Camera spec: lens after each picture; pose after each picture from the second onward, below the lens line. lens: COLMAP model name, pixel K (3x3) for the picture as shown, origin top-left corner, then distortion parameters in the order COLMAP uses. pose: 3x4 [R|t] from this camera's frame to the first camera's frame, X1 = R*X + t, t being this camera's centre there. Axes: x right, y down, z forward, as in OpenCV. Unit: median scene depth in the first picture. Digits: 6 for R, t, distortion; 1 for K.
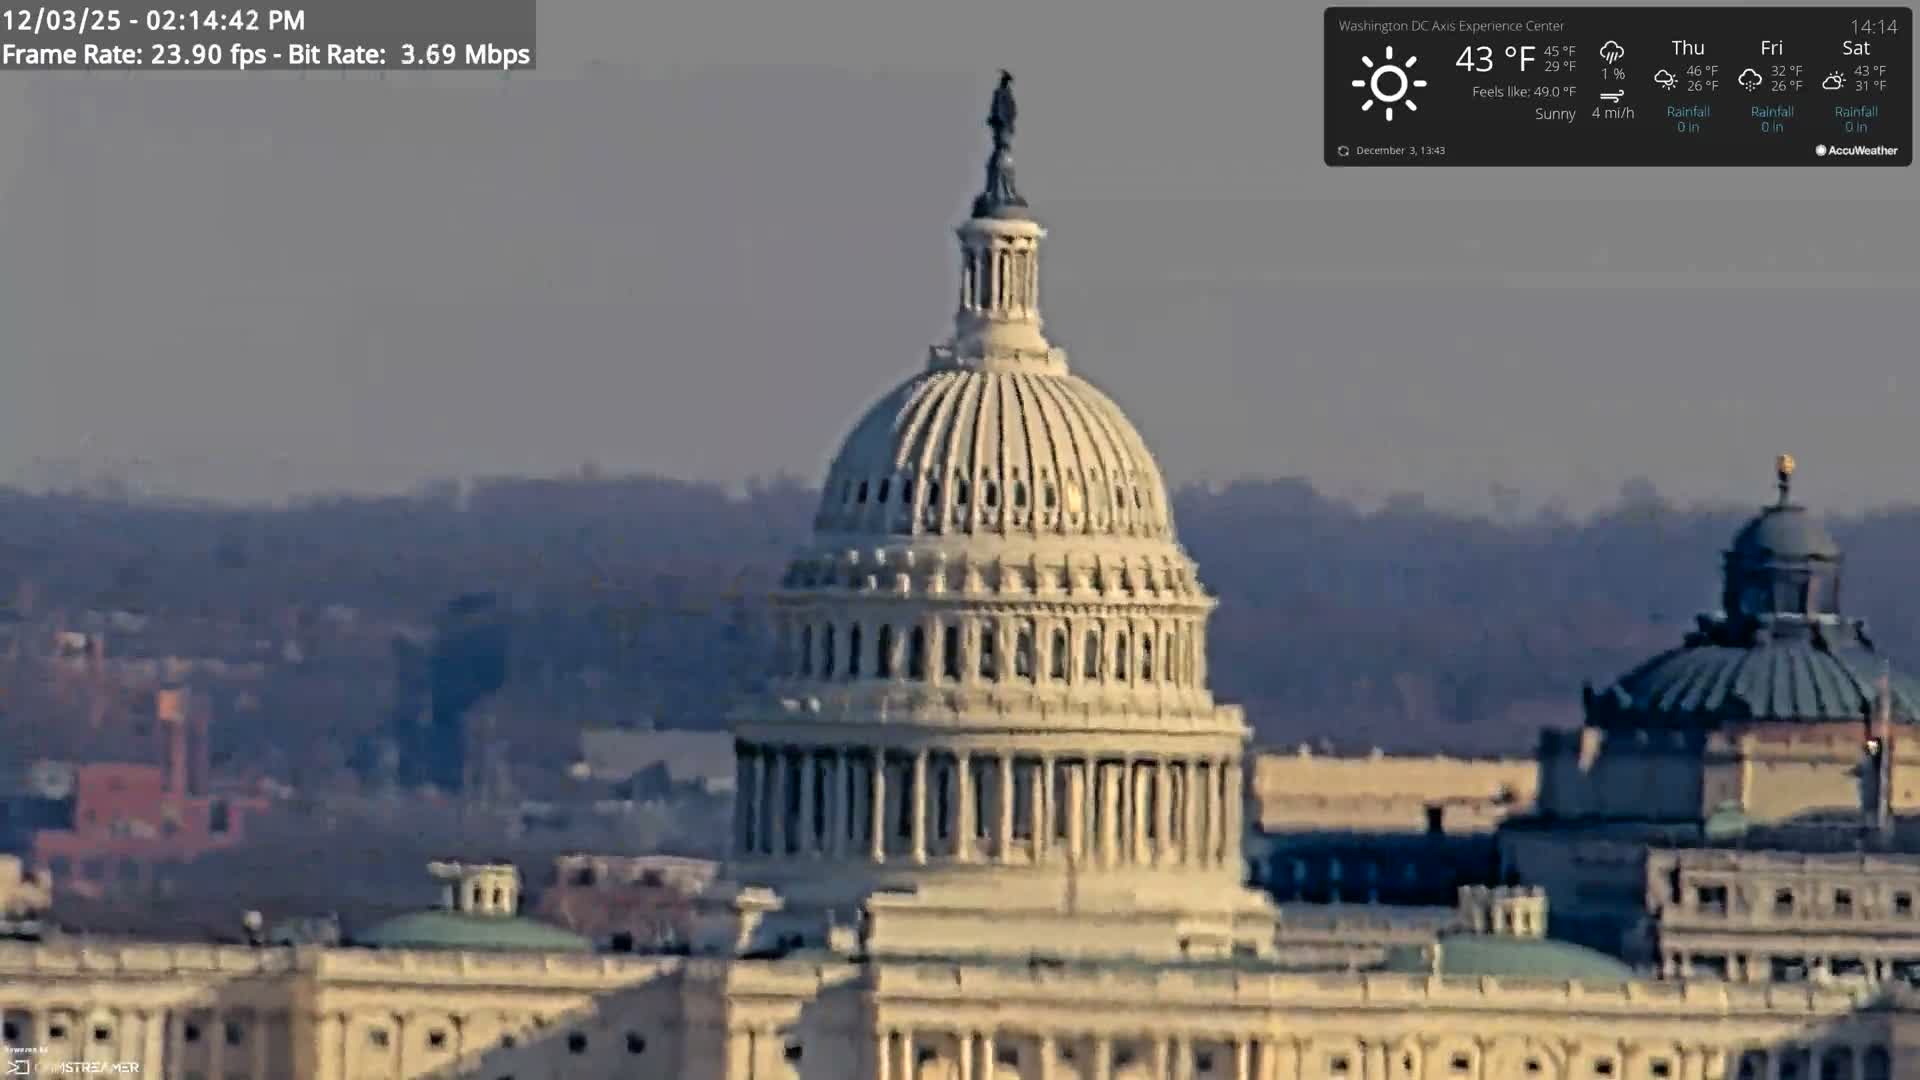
lens RADIAL K [[3823.9, 0, 960.0], [0, 3823.9, 540.0], [0, 0, 1]] dist [0.020680, 0.350192]
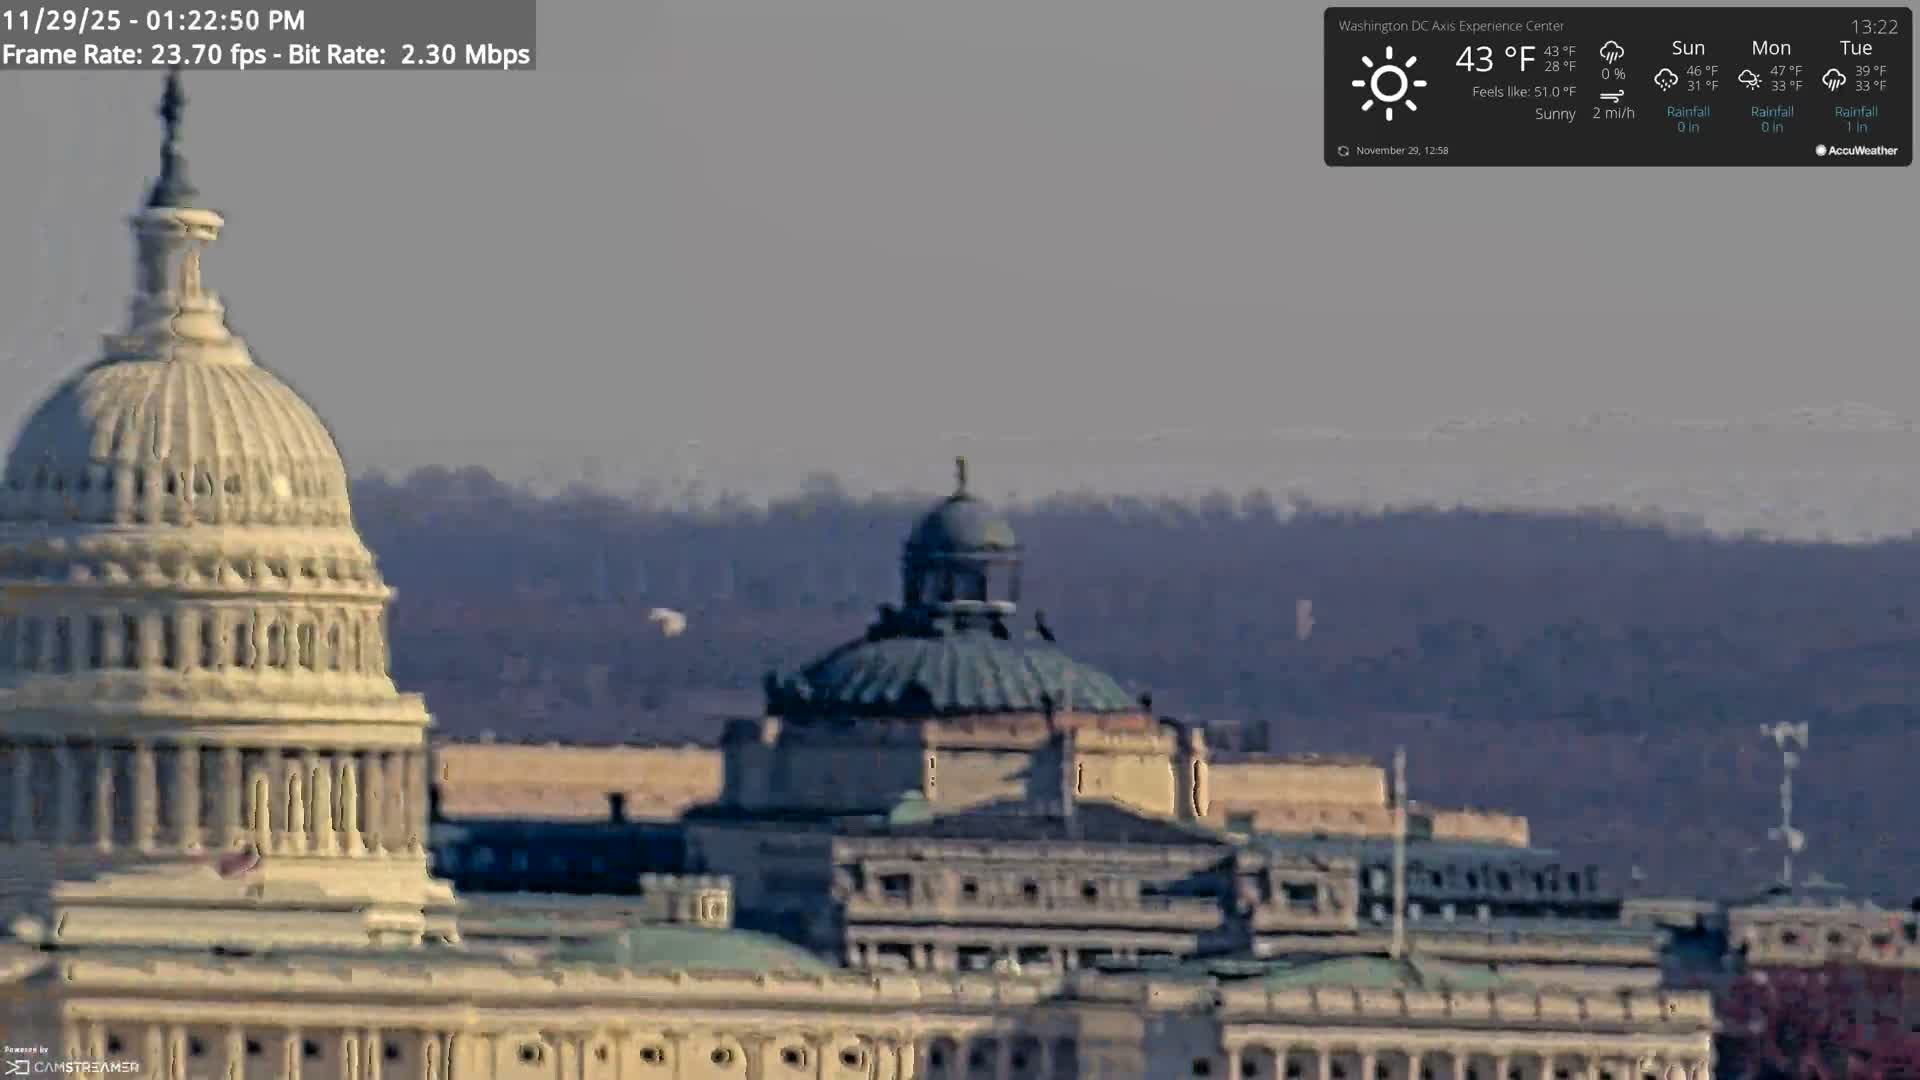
lens RADIAL K [[3823.9, 0, 960.0], [0, 3823.9, 540.0], [0, 0, 1]] dist [0.020680, 0.350192]
pose [[0.999530, -0.001272, -0.030632, 0.243516], [0.001300, 0.999999, 0.000884, 0.001998], [0.030630, -0.000923, 0.999530, 0.005030]]
